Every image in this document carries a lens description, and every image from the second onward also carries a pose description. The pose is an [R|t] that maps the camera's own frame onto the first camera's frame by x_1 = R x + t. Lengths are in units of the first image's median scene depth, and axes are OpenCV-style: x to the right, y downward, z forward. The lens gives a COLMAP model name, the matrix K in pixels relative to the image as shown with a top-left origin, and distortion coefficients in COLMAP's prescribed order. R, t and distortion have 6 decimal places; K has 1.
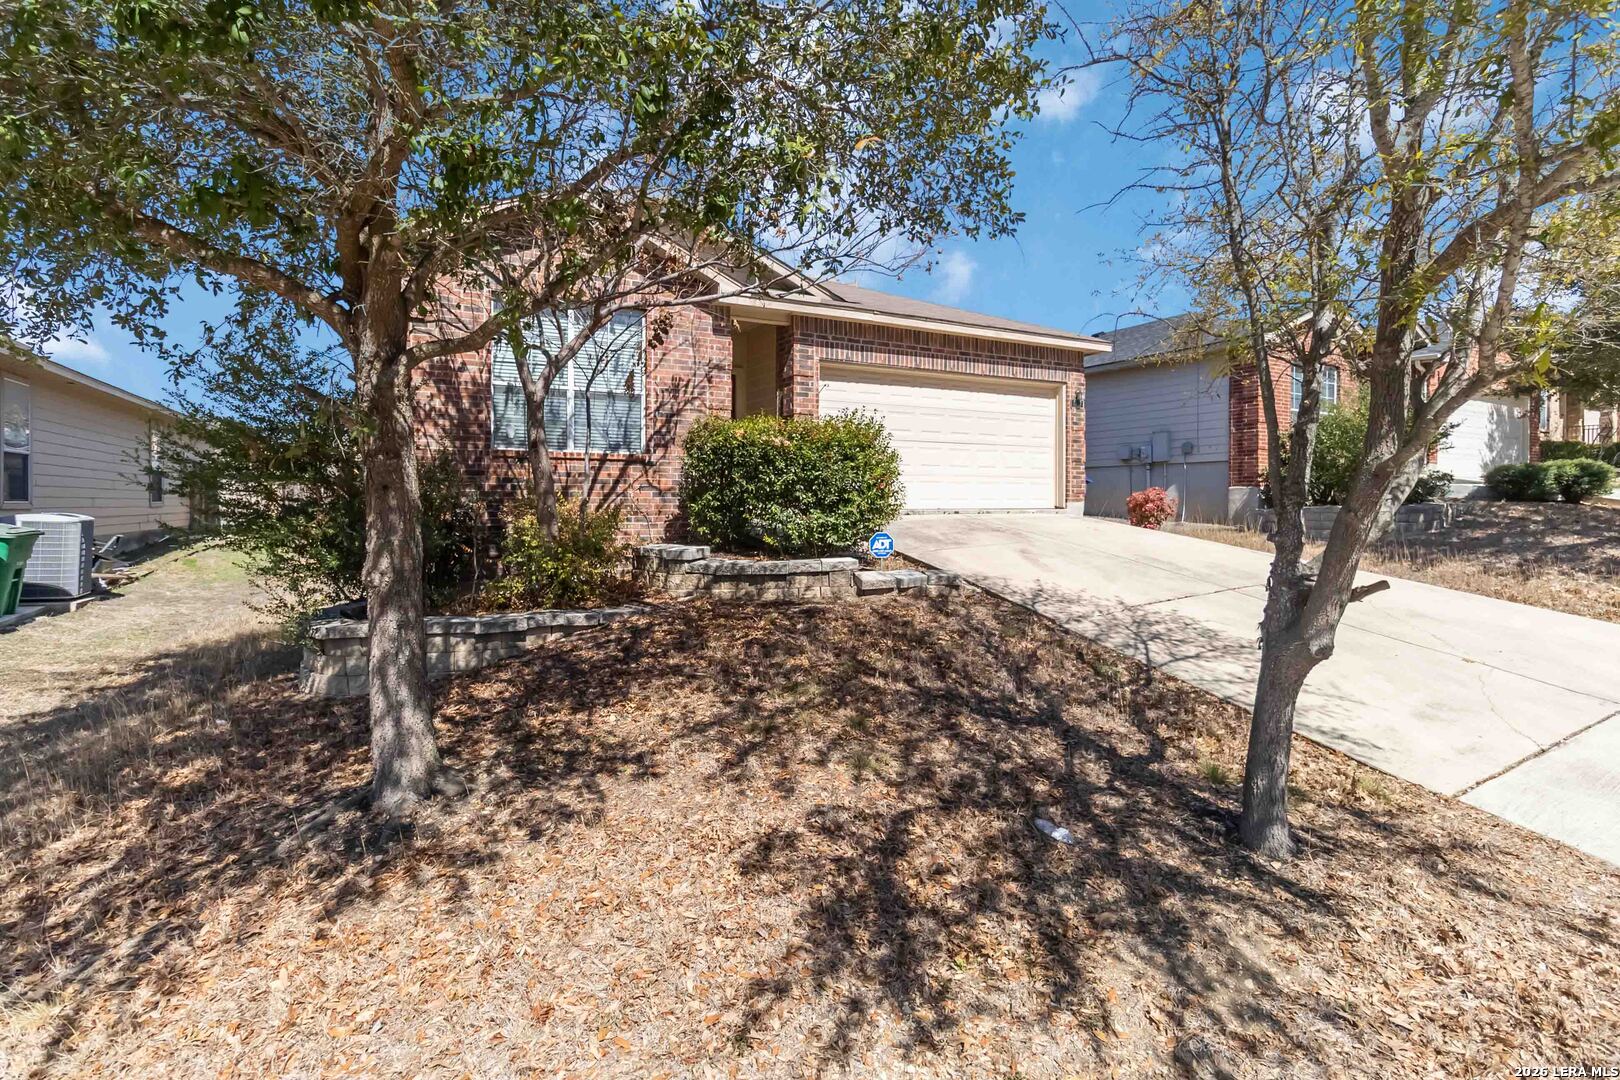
lens RADIAL K [[761.7, 0, 815.4], [0, 761.7, 502.0], [0, 0, 1]] dist [0.001742, 0.000548]
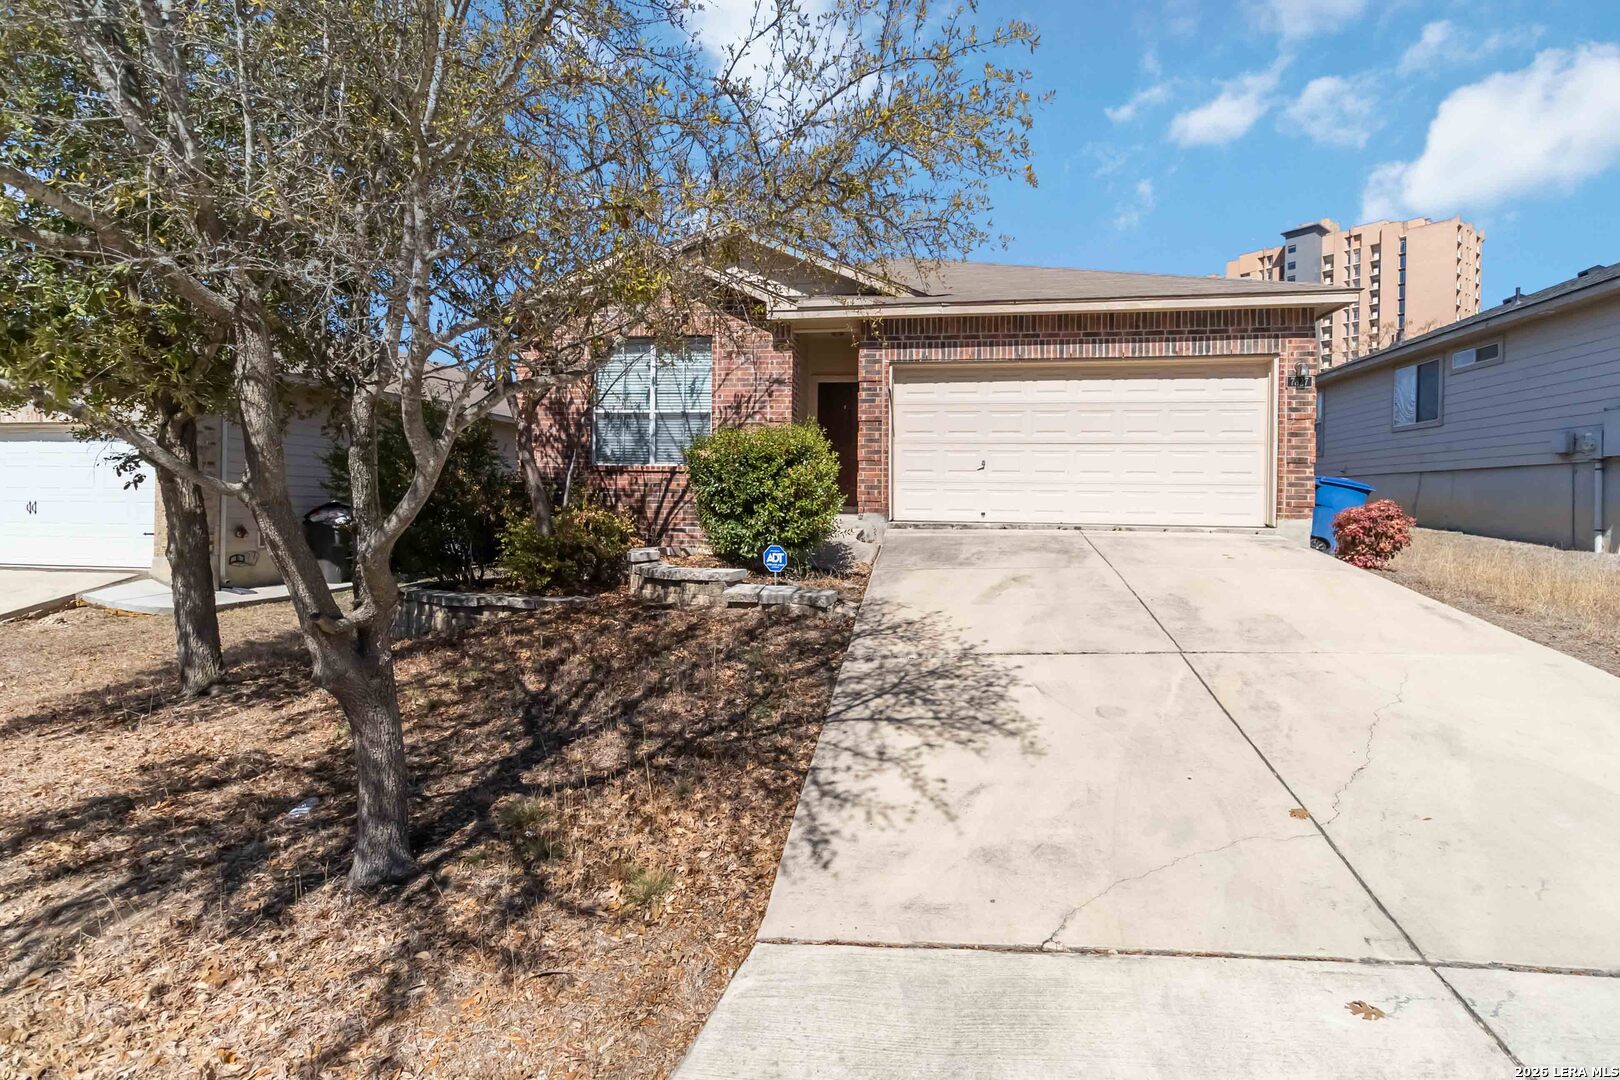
lens RADIAL K [[772.8, 0, 807.3], [0, 772.8, 506.3], [0, 0, 1]] dist [0.000446, 0.000500]
pose [[0.789858, 0.016206, -0.613076, 0.564832], [-0.014733, 0.999864, 0.007449, -0.014331], [0.613113, 0.003149, 0.789989, 0.191464]]
